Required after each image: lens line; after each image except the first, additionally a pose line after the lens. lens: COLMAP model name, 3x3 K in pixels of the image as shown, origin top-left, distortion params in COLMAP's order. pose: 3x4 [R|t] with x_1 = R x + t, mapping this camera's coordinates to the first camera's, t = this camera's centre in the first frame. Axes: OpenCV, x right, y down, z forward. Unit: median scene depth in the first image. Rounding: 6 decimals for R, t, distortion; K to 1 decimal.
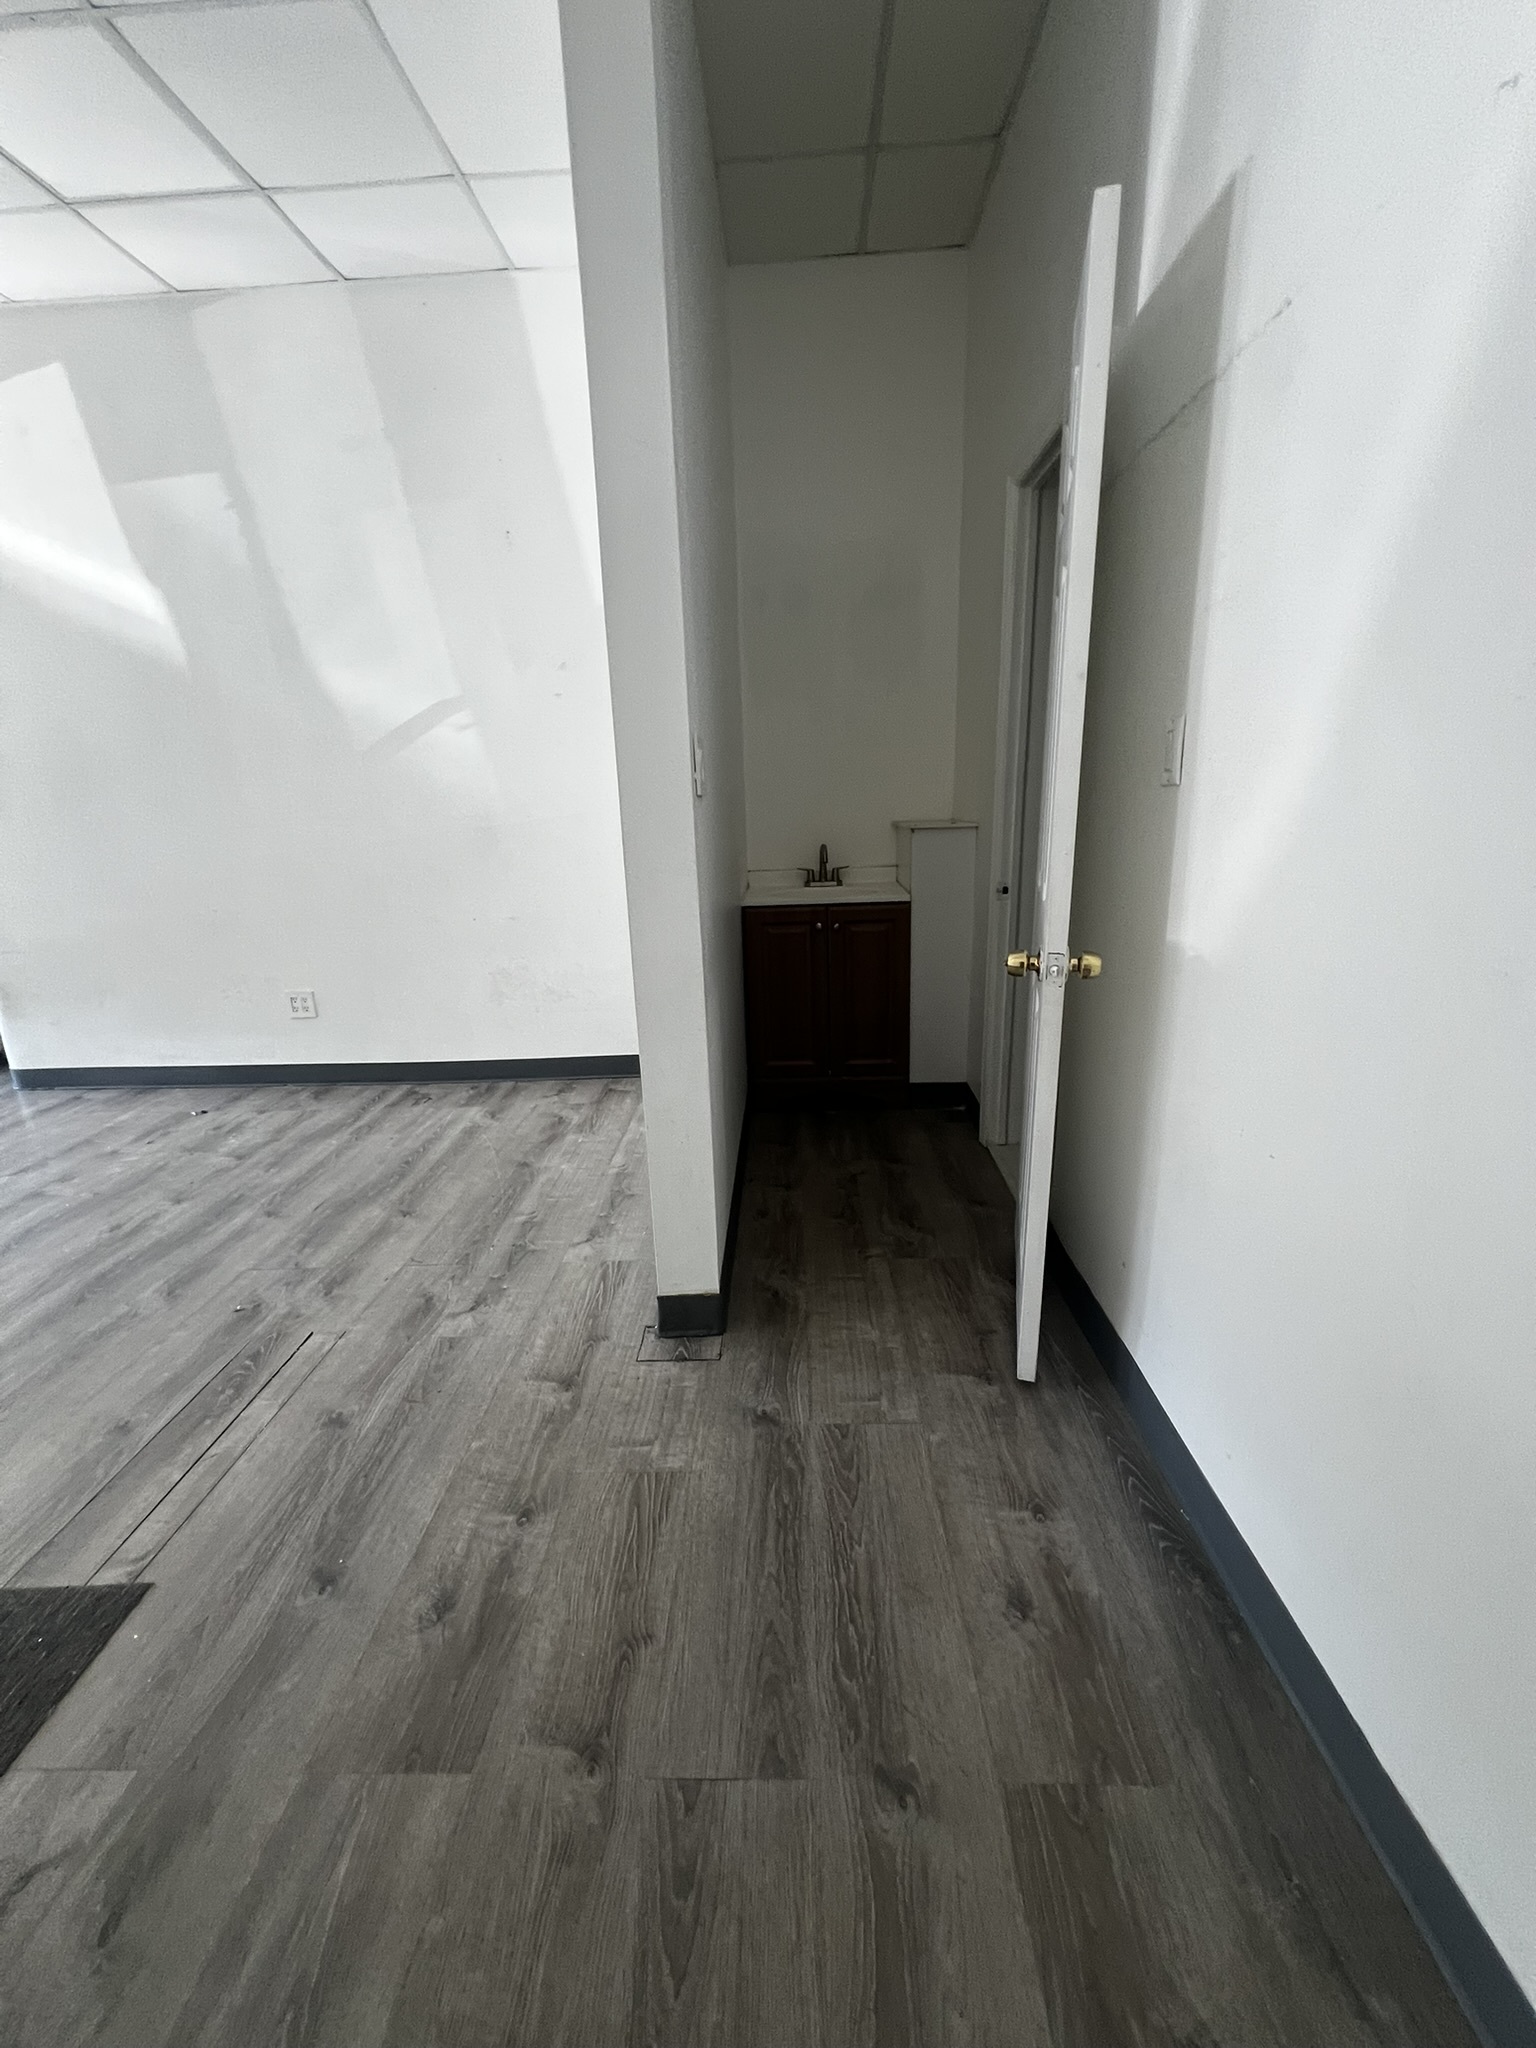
lens RADIAL K [[812.5, 0, 763.4], [0, 812.5, 1020.2], [0, 0, 1]] dist [-0.000023, -0.000041]
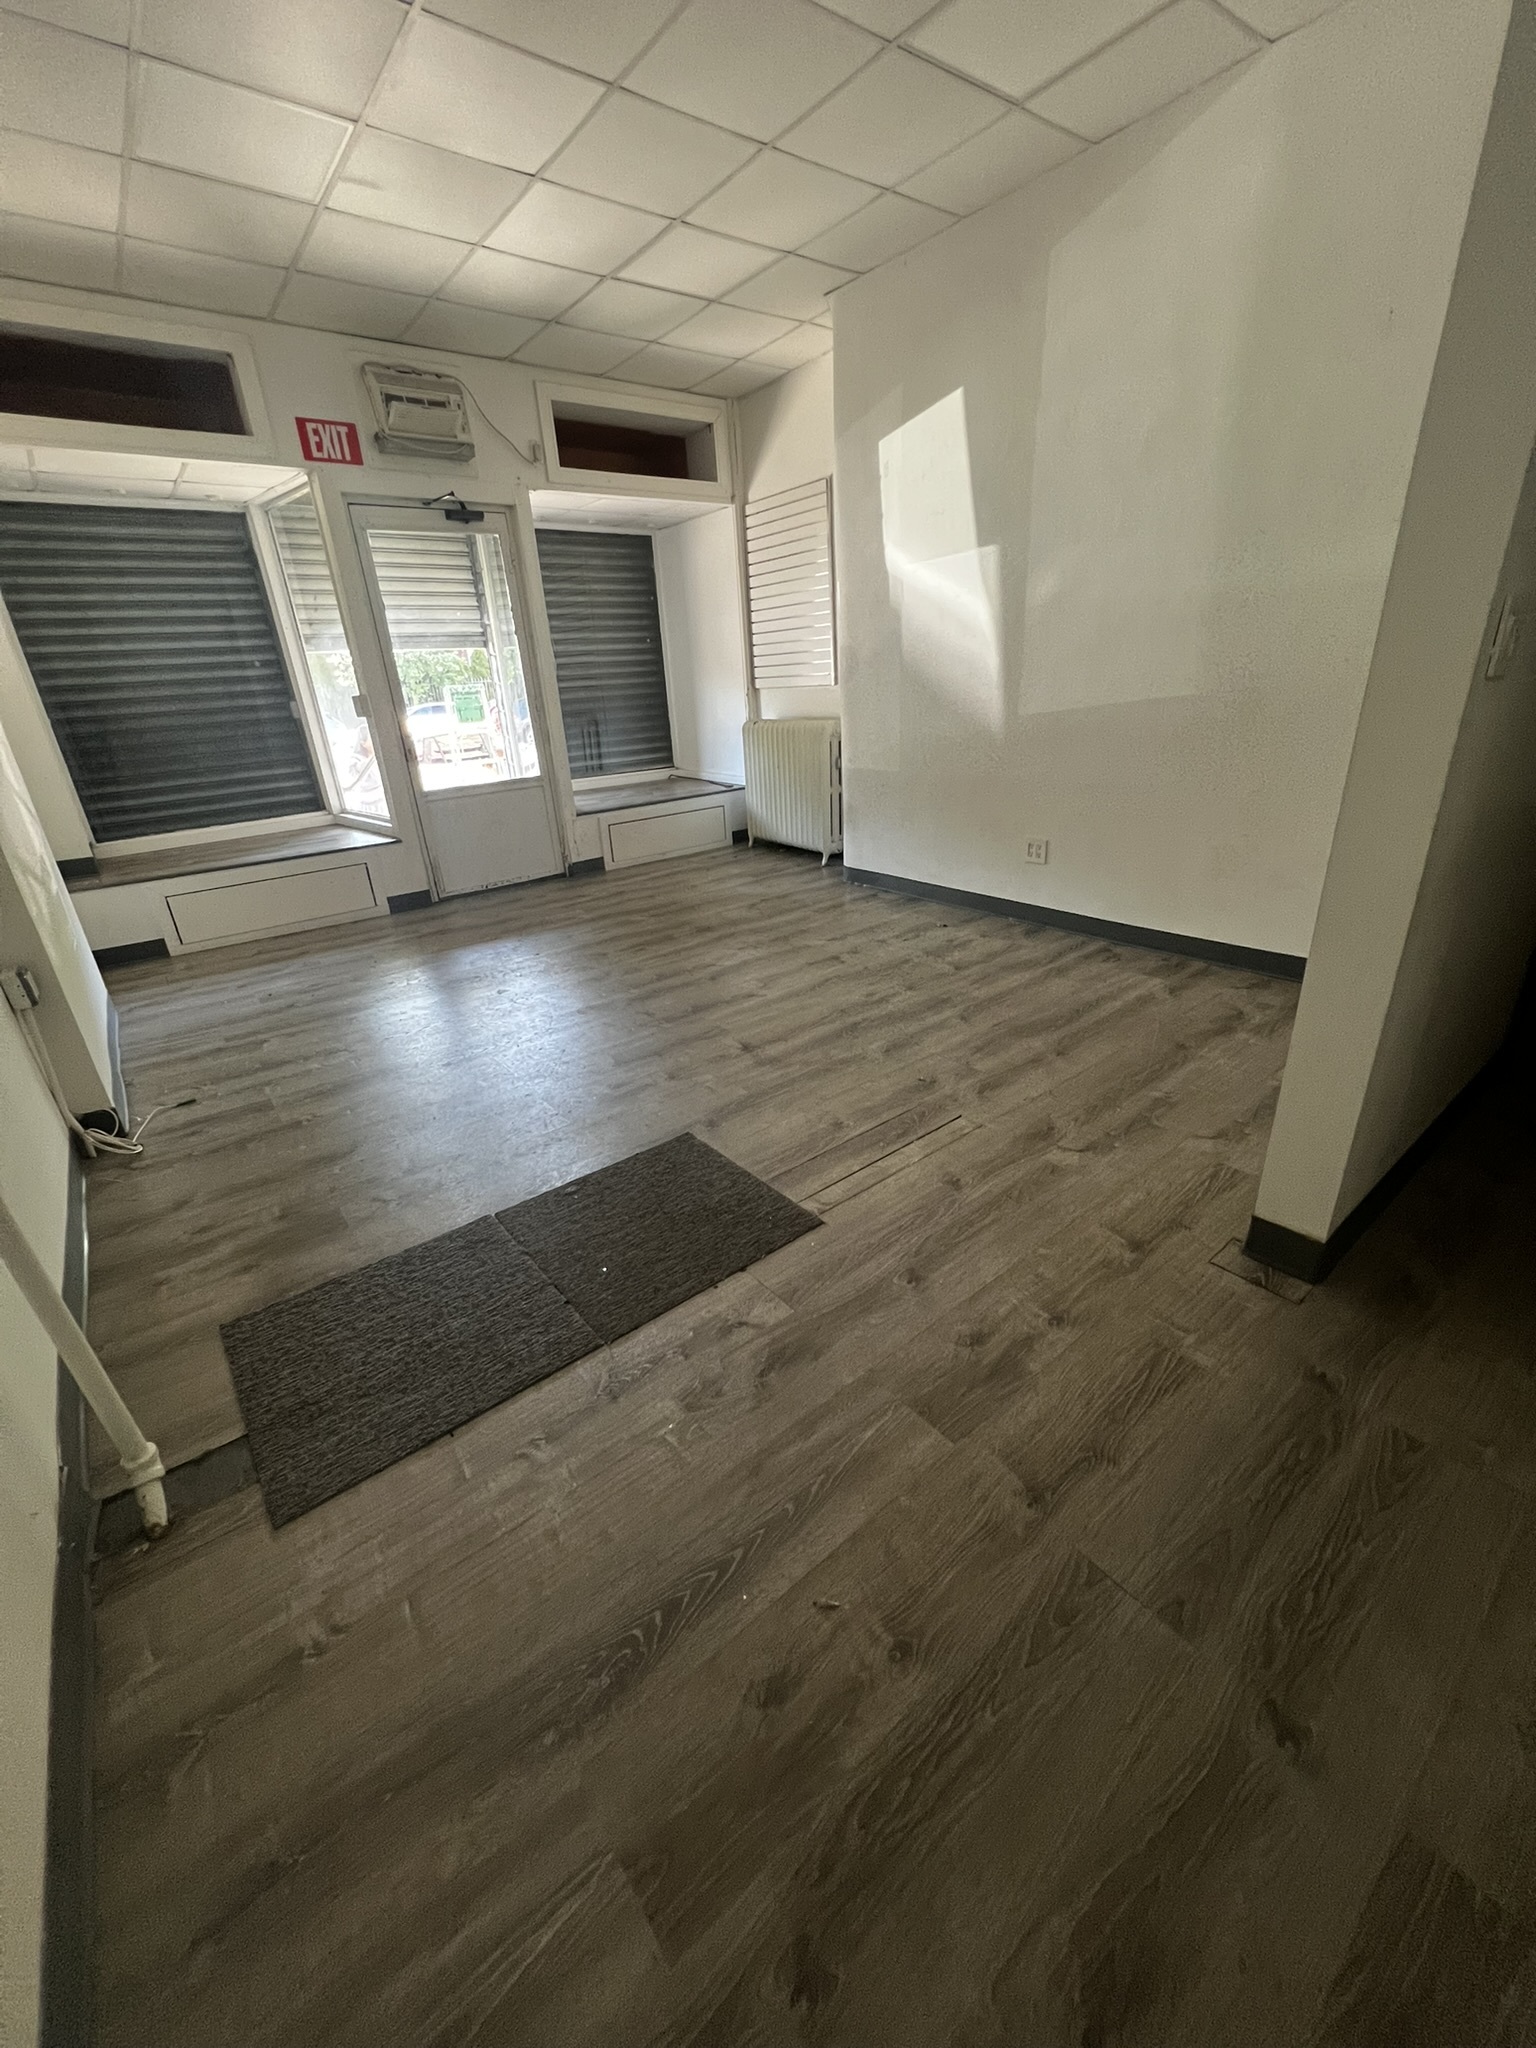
lens RADIAL K [[812.5, 0, 778.7], [0, 812.5, 1015.0], [0, 0, 1]] dist [-0.000023, -0.000041]
pose [[0.651540, 0.292795, -0.699833, 0.082952], [-0.167782, 0.955287, 0.243467, -0.023522], [0.739827, -0.041209, 0.671534, -0.049655]]
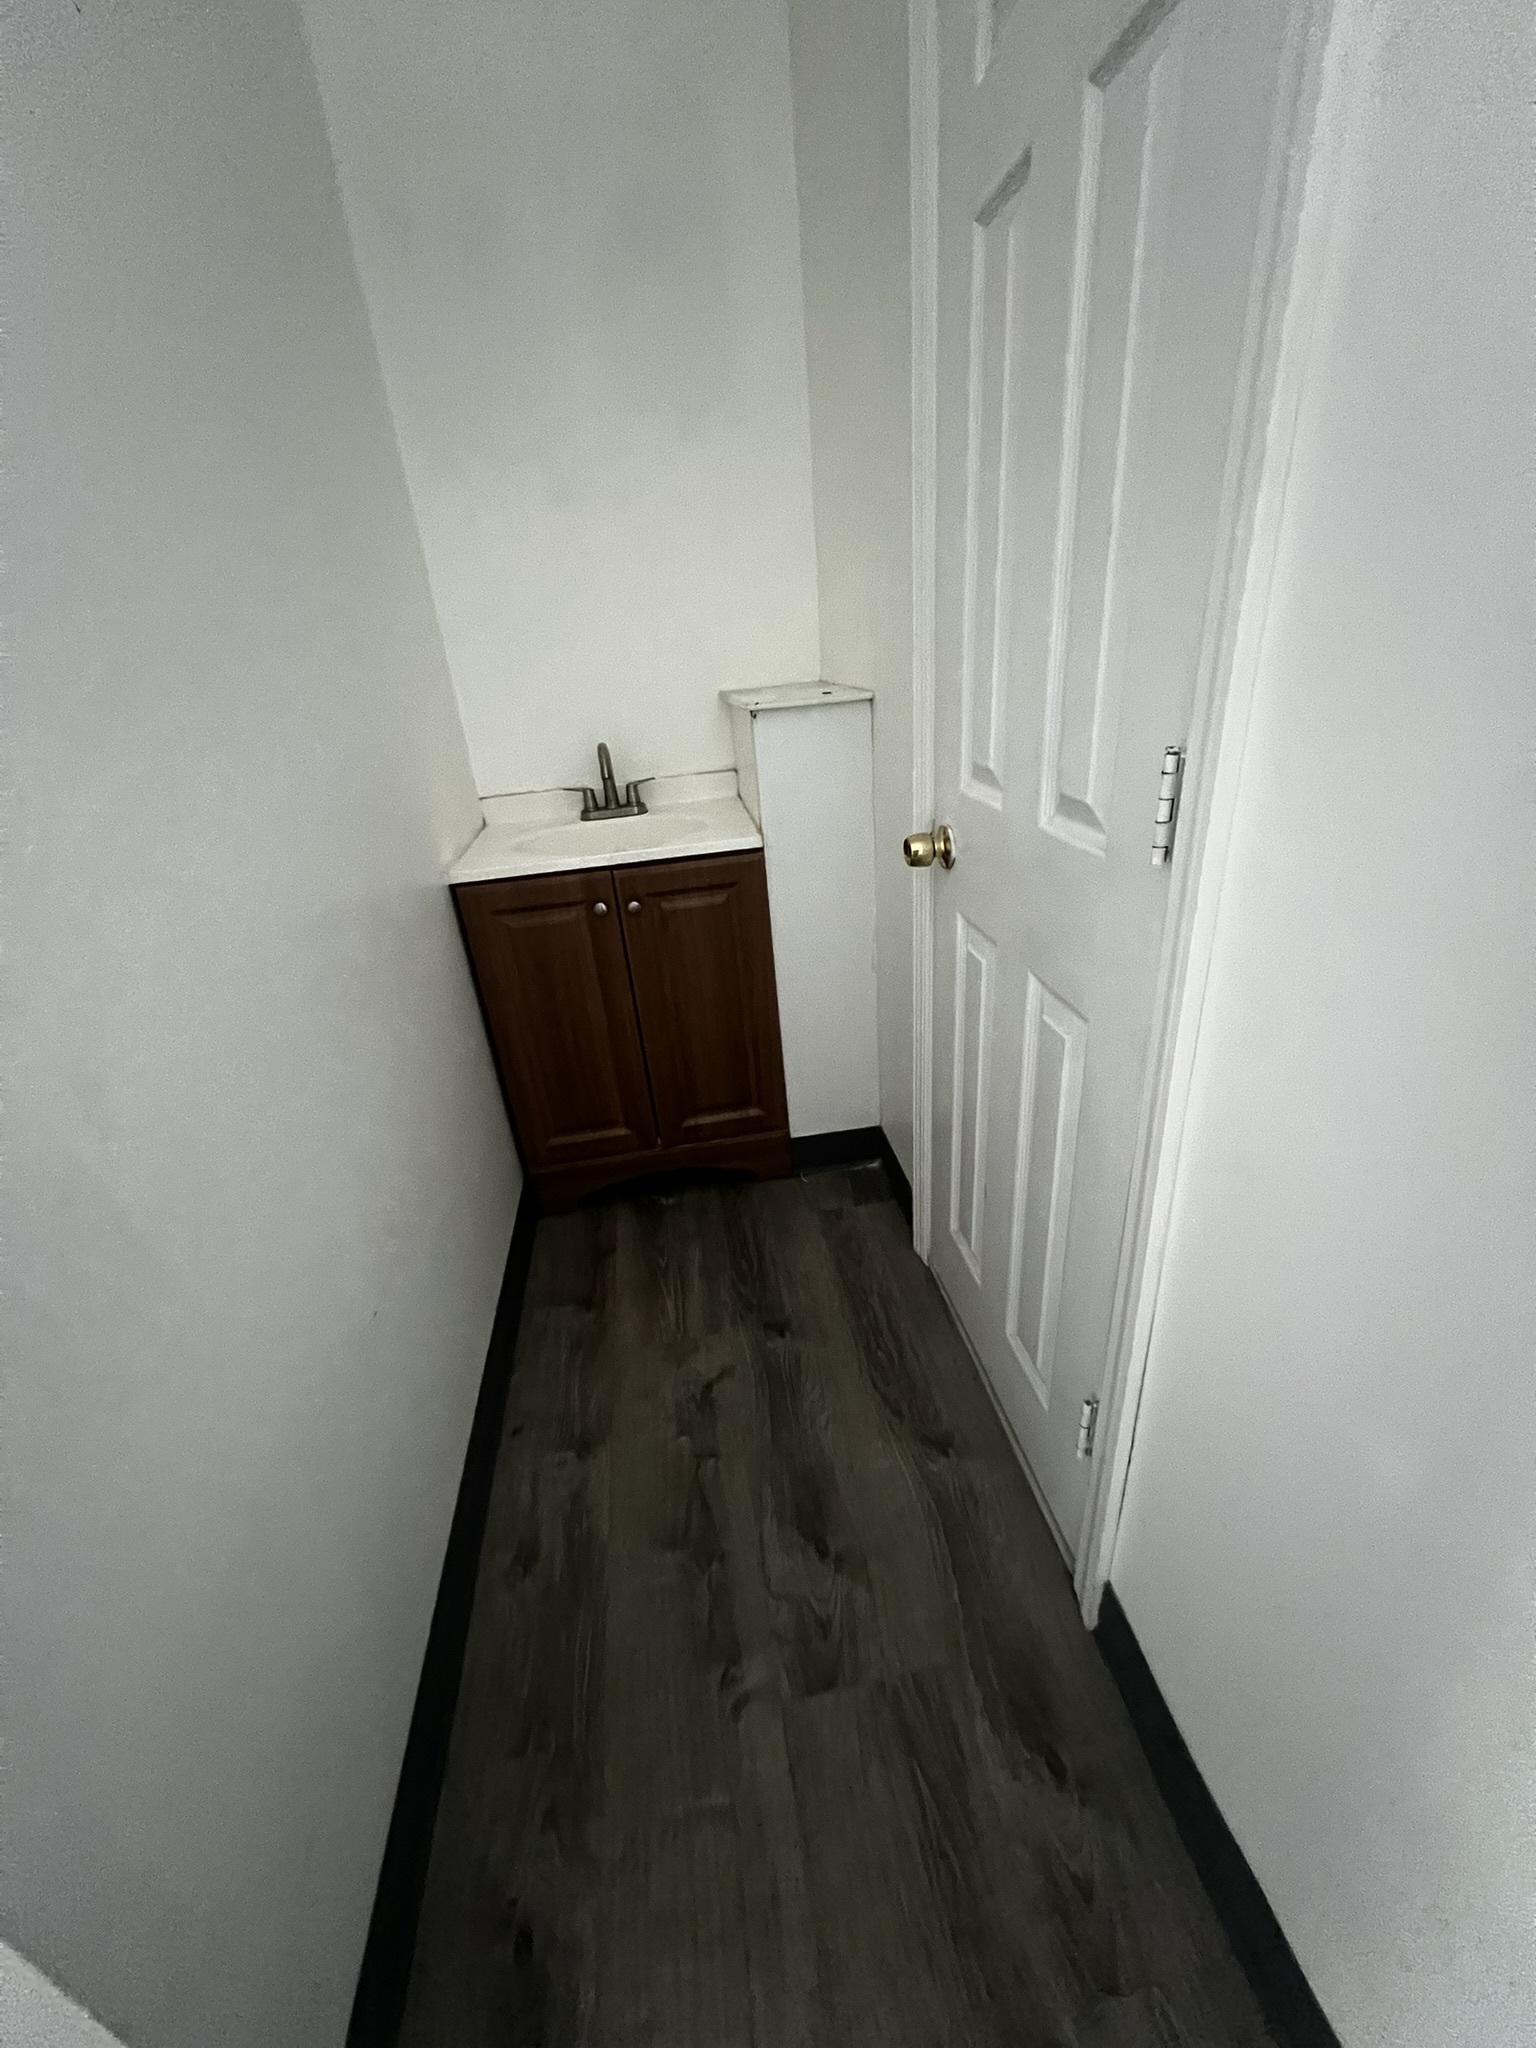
lens RADIAL K [[812.5, 0, 765.2], [0, 812.5, 1038.5], [0, 0, 1]] dist [-0.000023, -0.000041]
pose [[0.982809, -0.119882, 0.140411, 0.107876], [0.093684, 0.979150, 0.180246, -0.142657], [-0.159091, -0.163993, 0.973548, 0.533523]]
